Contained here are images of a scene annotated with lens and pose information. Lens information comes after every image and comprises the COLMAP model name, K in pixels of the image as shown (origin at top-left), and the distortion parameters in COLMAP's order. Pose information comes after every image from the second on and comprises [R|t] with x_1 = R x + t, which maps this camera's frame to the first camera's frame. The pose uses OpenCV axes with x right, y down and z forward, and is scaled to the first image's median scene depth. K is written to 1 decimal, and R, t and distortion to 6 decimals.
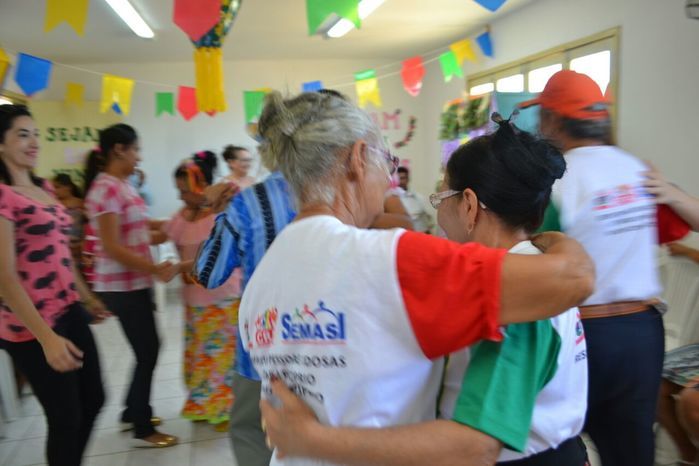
lens RADIAL K [[539.8, 0, 348.4], [0, 539.8, 242.1], [0, 0, 1]] dist [-0.087715, 0.001383]
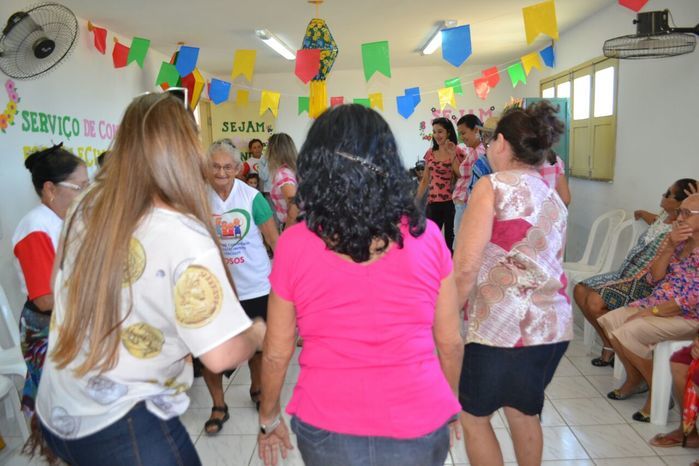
lens RADIAL K [[566.5, 0, 348.8], [0, 566.5, 242.4], [0, 0, 1]] dist [-0.073856, 0.001648]
pose [[0.962489, 0.054734, -0.265744, 0.195811], [-0.052582, 0.998501, 0.015213, 0.074360], [0.266178, -0.000669, 0.963924, -0.422454]]
